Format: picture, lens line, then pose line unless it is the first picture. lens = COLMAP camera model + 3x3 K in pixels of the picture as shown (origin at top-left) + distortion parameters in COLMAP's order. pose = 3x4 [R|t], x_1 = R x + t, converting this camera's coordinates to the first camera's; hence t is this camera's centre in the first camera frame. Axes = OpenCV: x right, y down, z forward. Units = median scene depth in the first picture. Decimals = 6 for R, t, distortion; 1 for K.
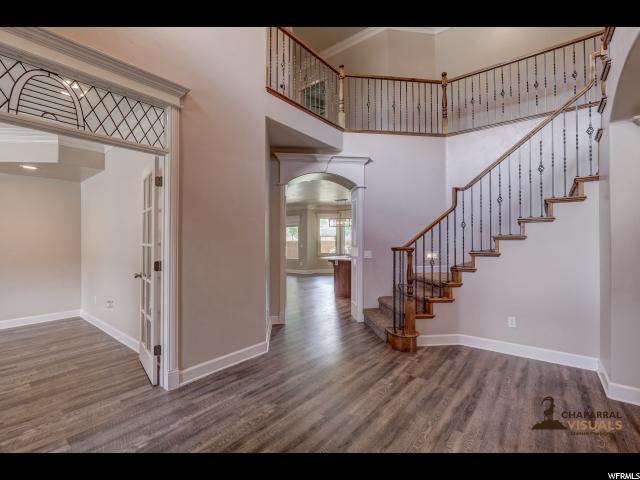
lens RADIAL K [[290.9, 0, 320.0], [0, 290.9, 240.0], [0, 0, 1]] dist [0.002211, 0.000524]
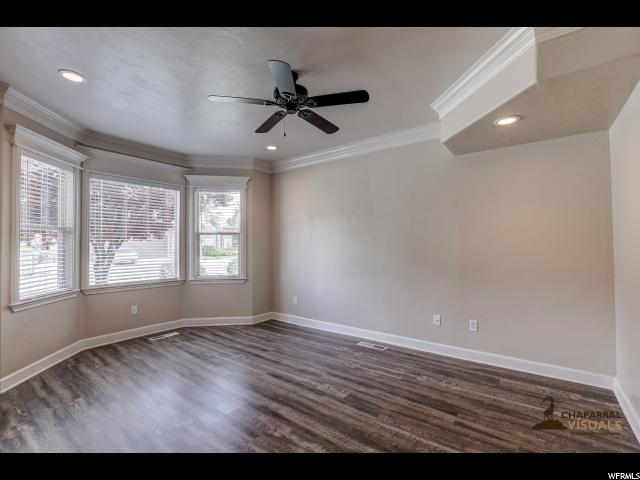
lens RADIAL K [[292.6, 0, 321.3], [0, 292.6, 238.7], [0, 0, 1]] dist [-0.016538, 0.000651]
pose [[0.015610, -0.016501, -0.999742, -0.620411], [0.000875, 0.999864, -0.016489, 0.001375], [0.999878, -0.000617, 0.015622, 0.917986]]
